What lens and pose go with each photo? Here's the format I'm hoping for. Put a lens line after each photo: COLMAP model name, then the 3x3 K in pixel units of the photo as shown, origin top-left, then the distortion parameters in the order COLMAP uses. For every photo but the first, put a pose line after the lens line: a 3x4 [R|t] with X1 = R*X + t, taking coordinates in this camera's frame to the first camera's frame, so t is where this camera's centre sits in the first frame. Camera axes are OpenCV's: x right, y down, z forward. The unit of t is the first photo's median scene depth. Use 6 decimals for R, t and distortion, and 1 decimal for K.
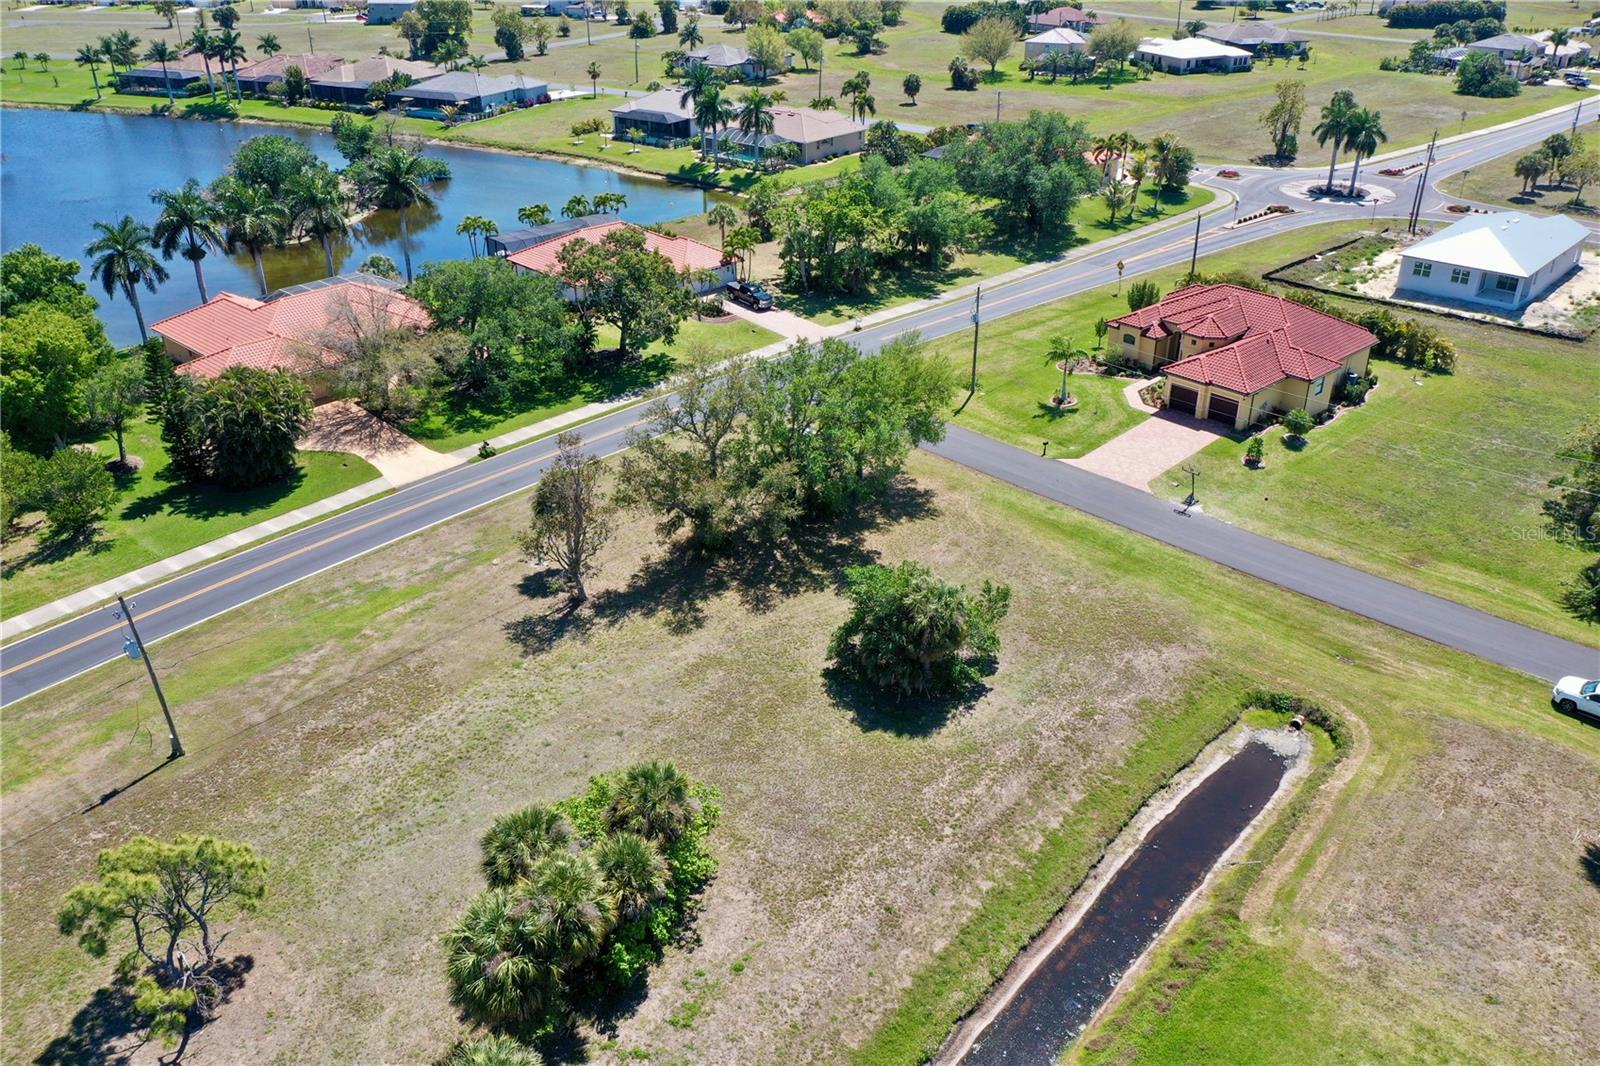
lens RADIAL K [[1262.2, 0, 800.0], [0, 1262.2, 533.0], [0, 0, 1]] dist [-0.001741, -0.005055]
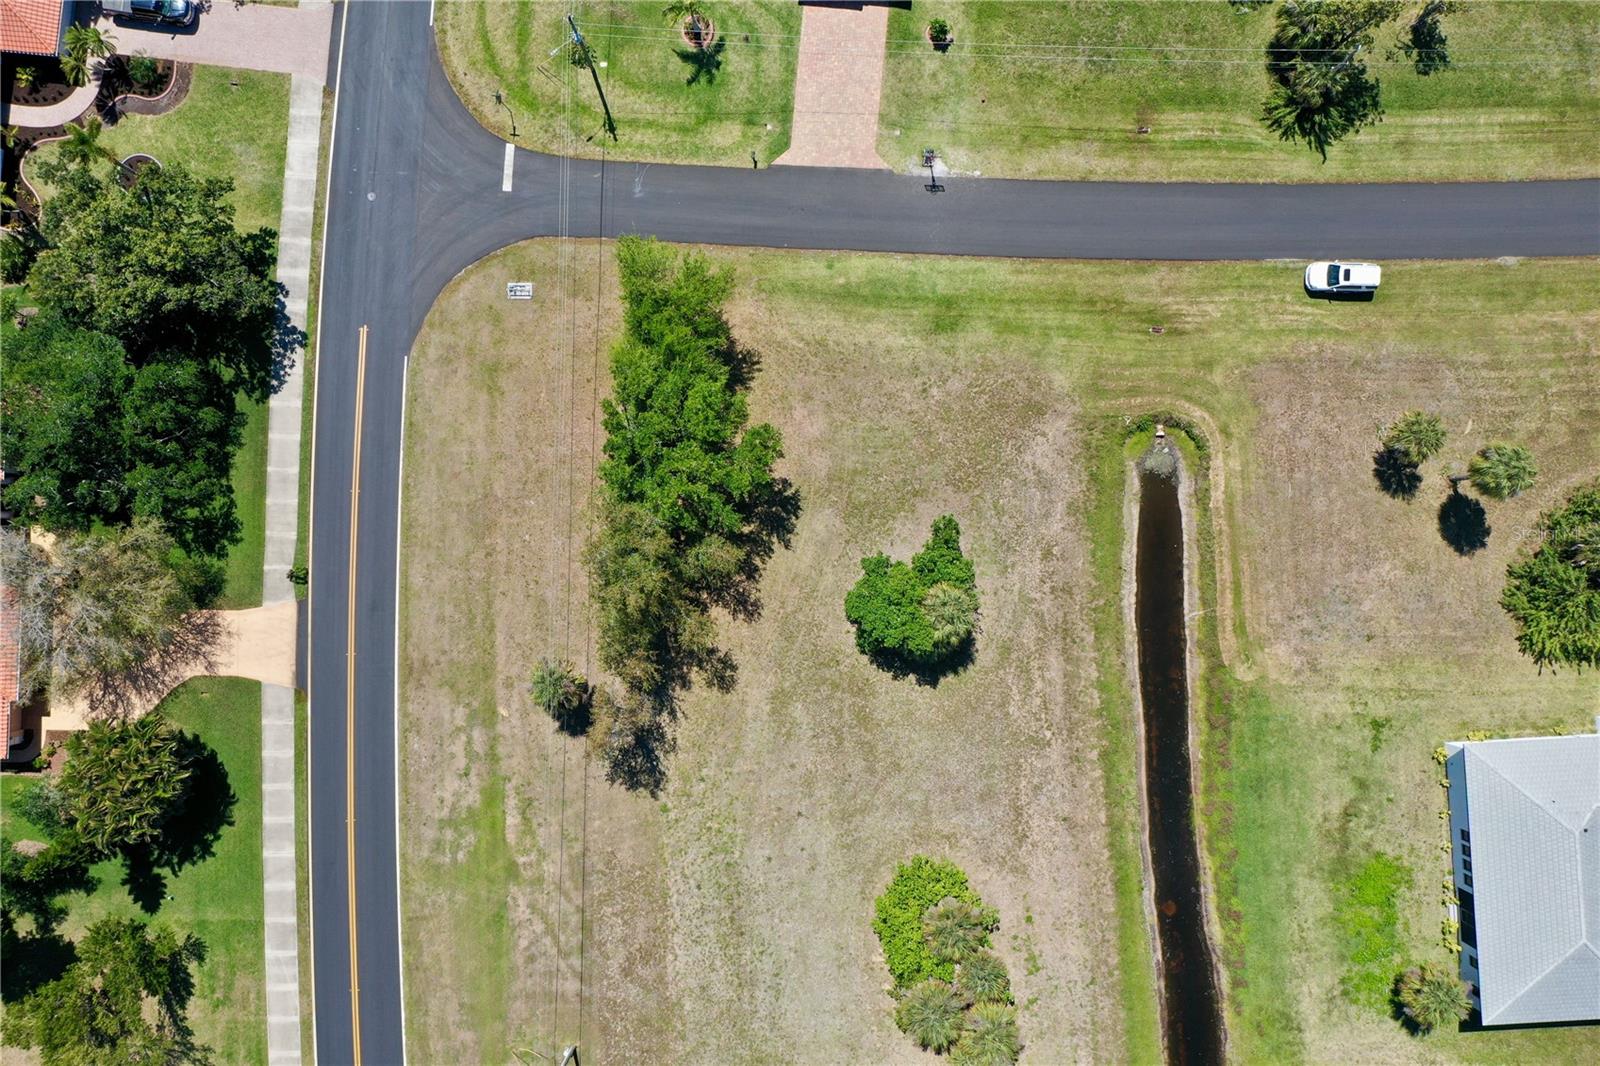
lens RADIAL K [[1262.2, 0, 800.0], [0, 1262.2, 533.0], [0, 0, 1]] dist [-0.001741, -0.005055]
pose [[0.739286, -0.673328, 0.009251, 0.027202], [0.329505, 0.373695, 0.867052, -0.688276], [-0.587268, -0.637950, 0.498133, 0.333546]]
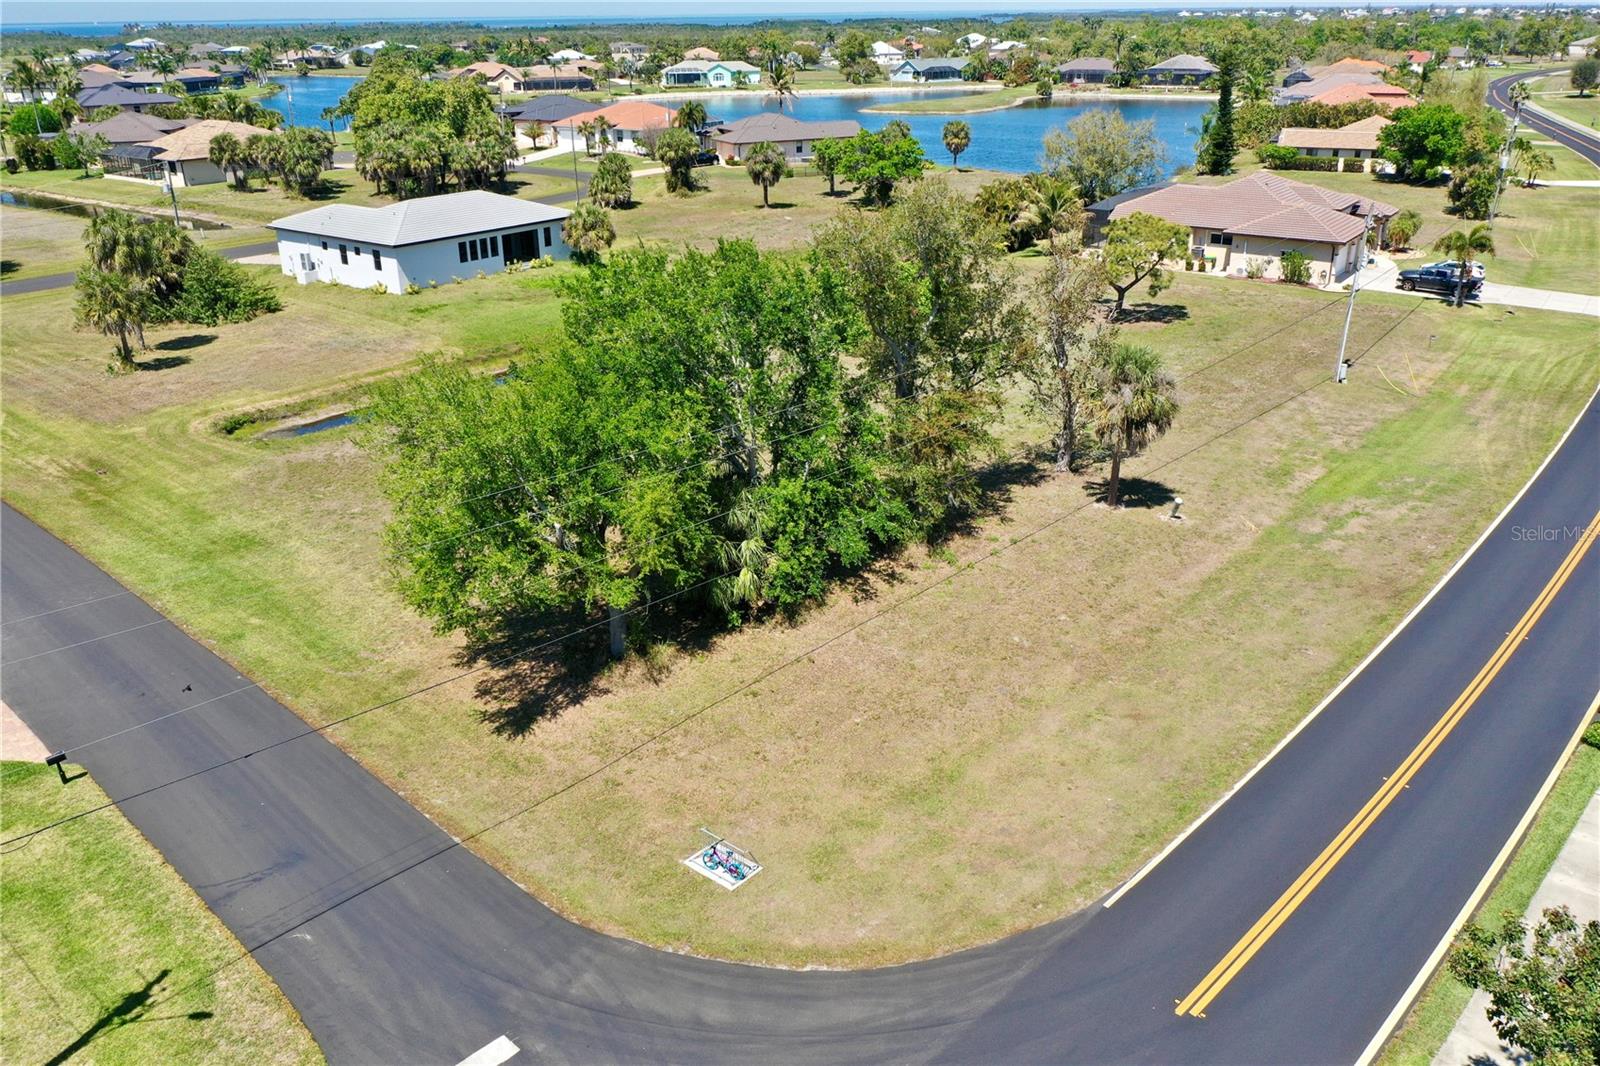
lens RADIAL K [[1262.2, 0, 800.0], [0, 1262.2, 533.0], [0, 0, 1]] dist [-0.001741, -0.005055]
pose [[-0.999721, 0.021630, -0.009449, -0.011789], [0.006506, 0.637332, 0.770562, -0.356644], [0.022690, 0.770286, -0.637295, 1.098458]]
